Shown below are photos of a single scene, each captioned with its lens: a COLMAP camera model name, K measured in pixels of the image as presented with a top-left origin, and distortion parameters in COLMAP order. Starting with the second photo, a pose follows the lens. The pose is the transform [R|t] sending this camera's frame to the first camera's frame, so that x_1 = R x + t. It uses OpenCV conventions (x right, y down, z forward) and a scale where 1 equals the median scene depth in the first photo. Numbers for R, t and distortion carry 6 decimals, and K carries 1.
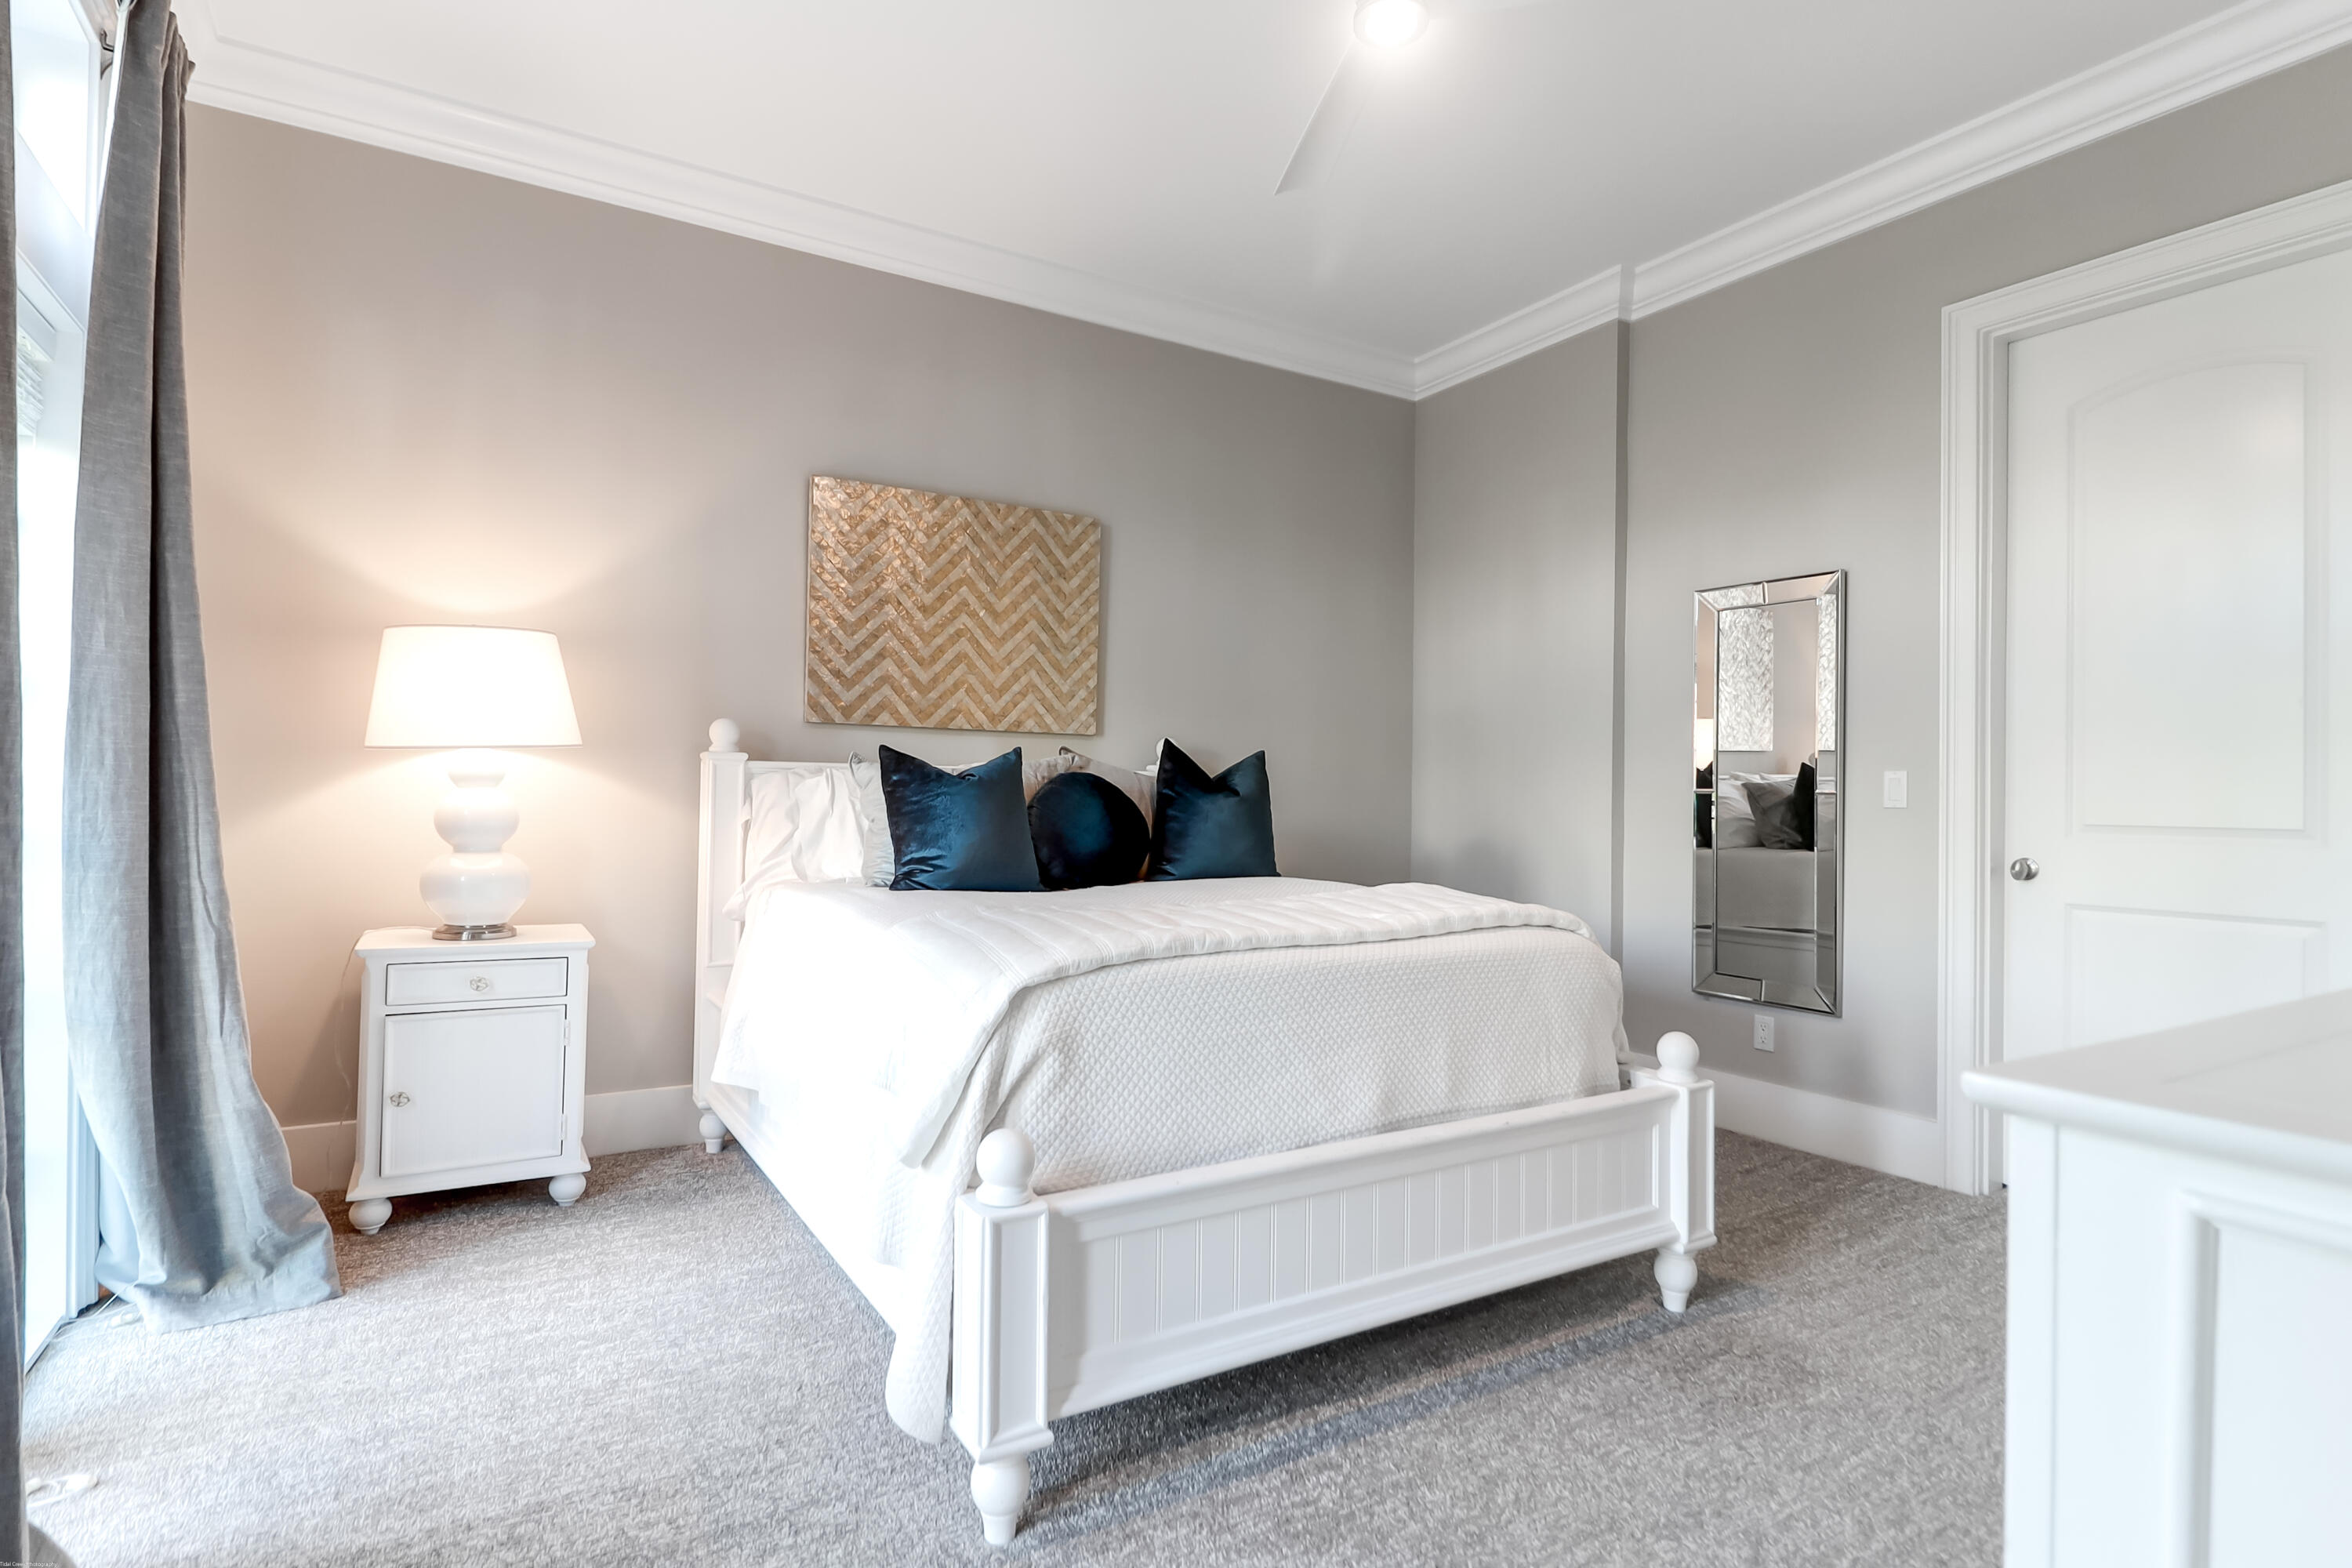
lens RADIAL K [[1183.7, 0, 1180.2], [0, 1183.7, 788.2], [0, 0, 1]] dist [-0.001547, -0.001827]
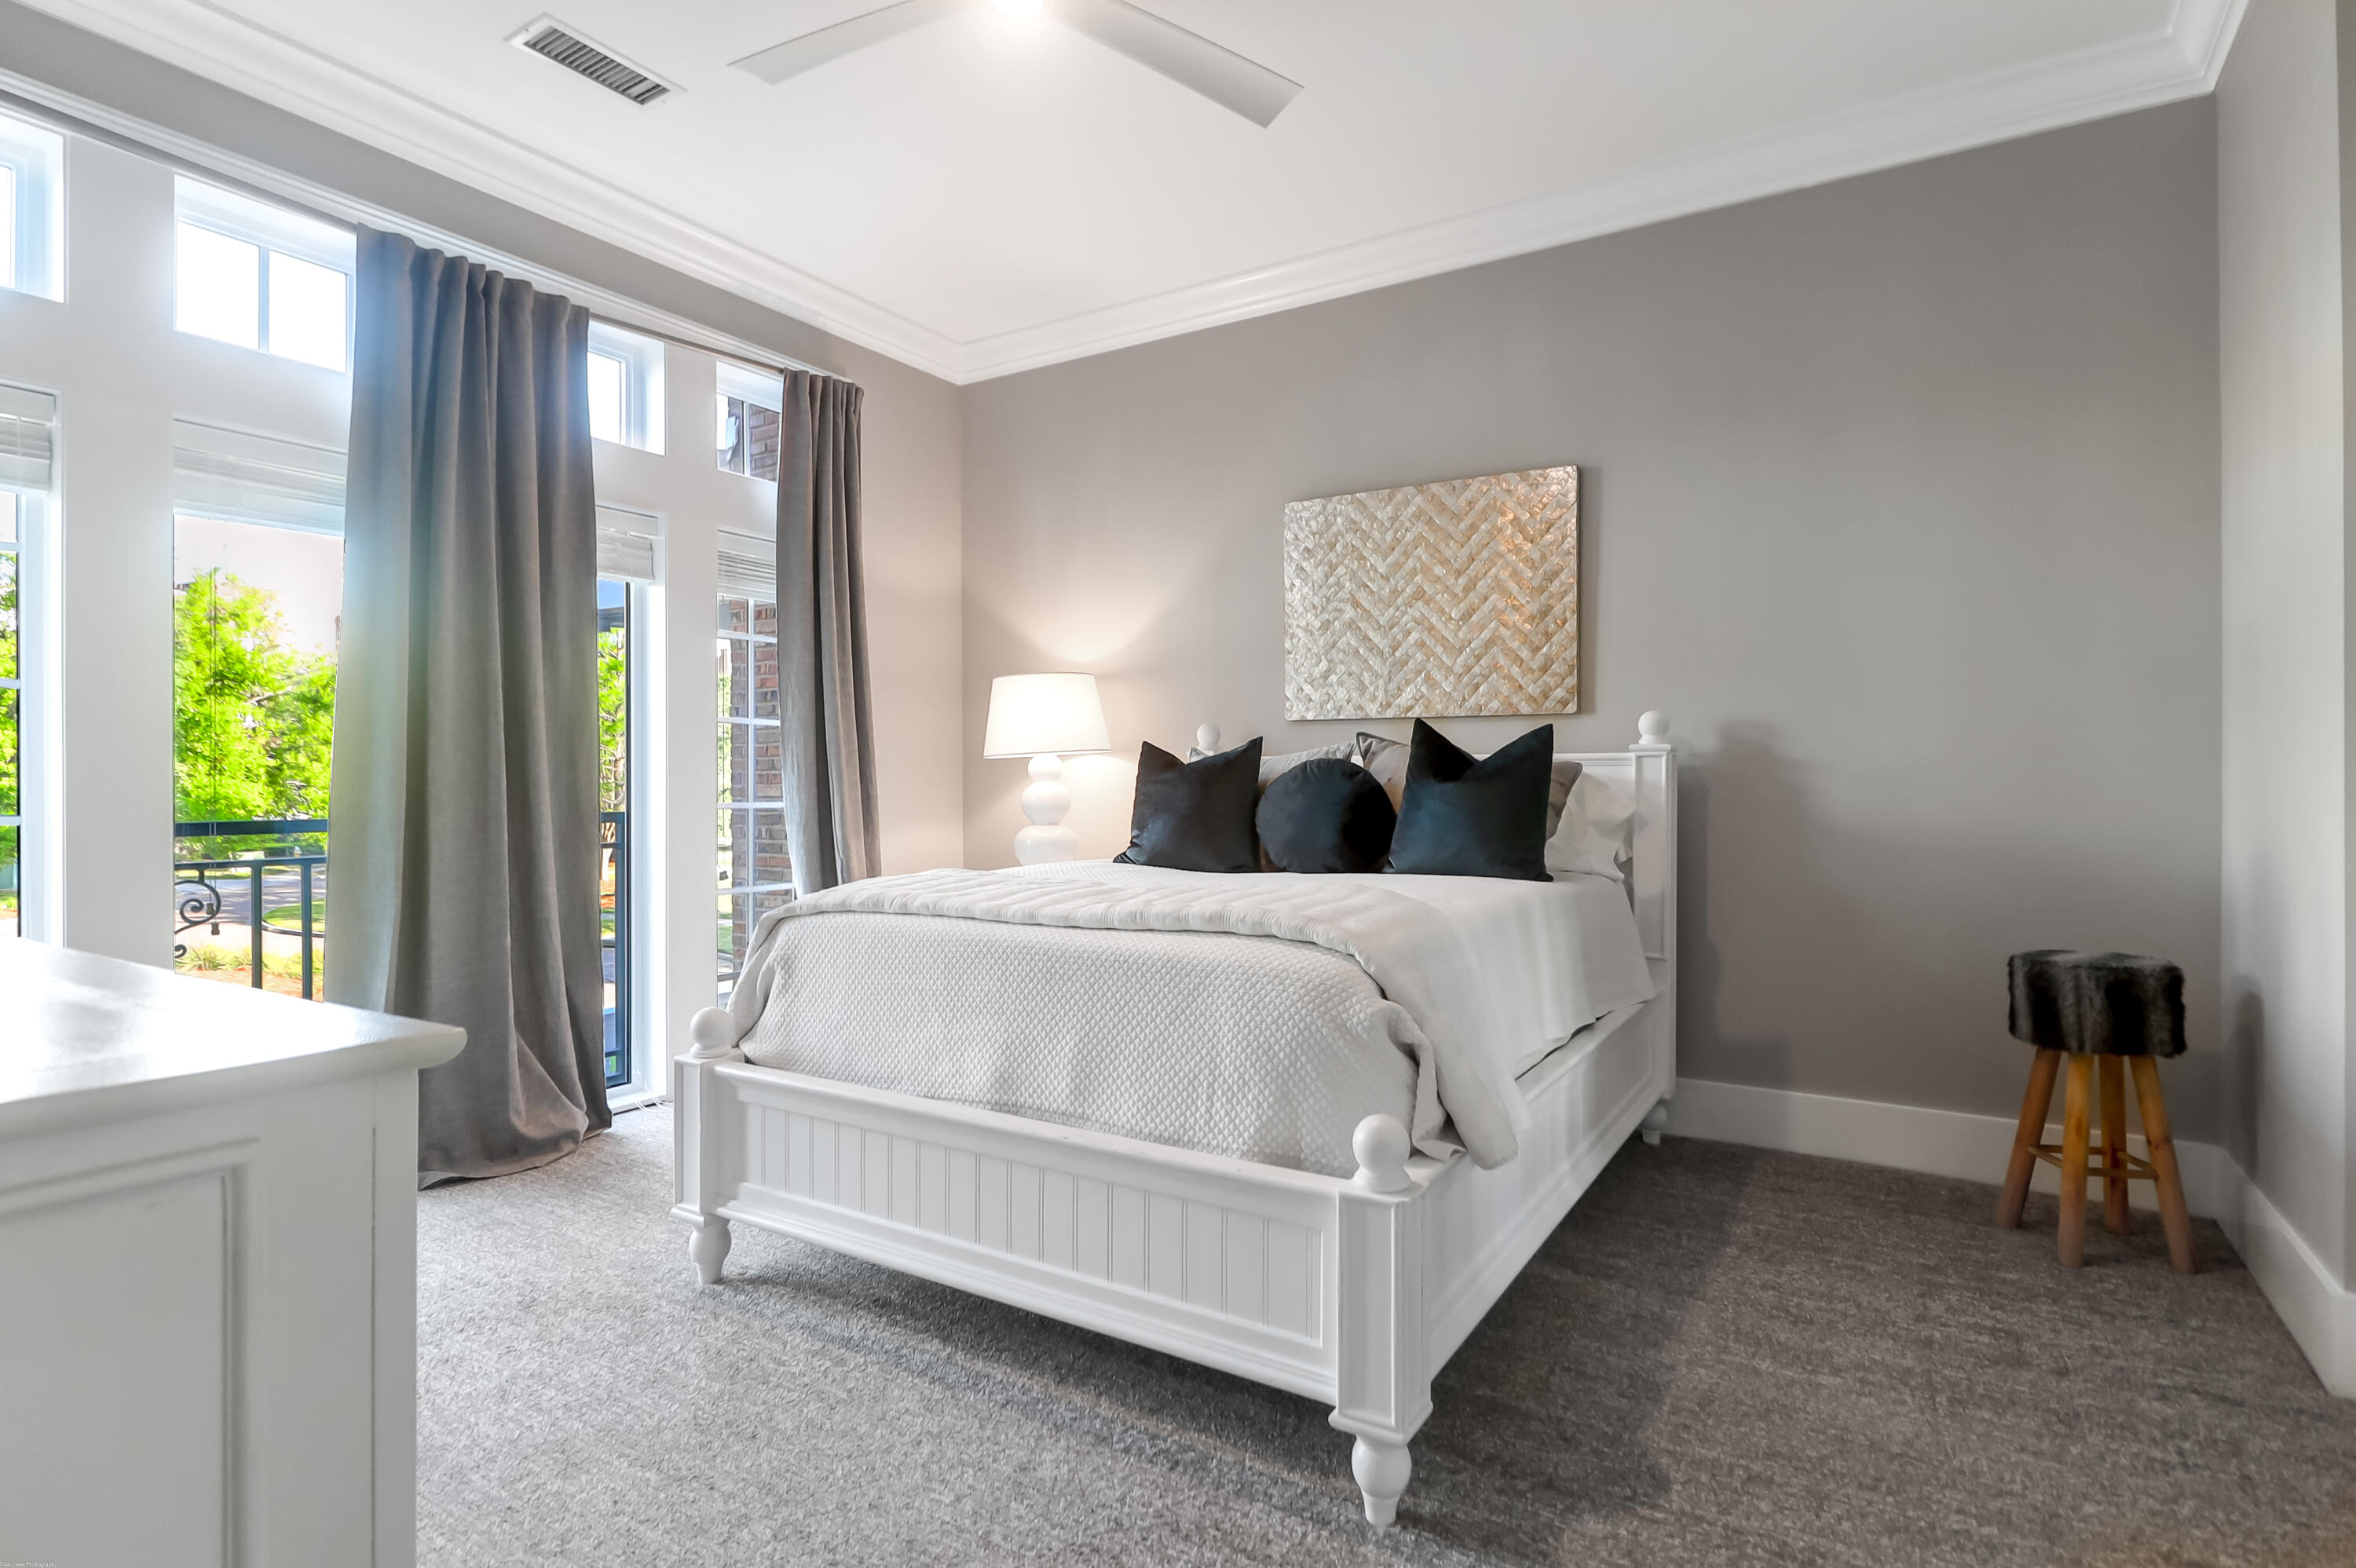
lens RADIAL K [[1185.6, 0, 1182.2], [0, 1185.6, 788.2], [0, 0, 1]] dist [-0.001547, -0.001827]
pose [[0.447681, -0.008237, -0.894155, 1.064151], [0.010192, 0.999940, -0.004109, 0.020272], [0.894135, -0.007273, 0.447738, 0.640411]]
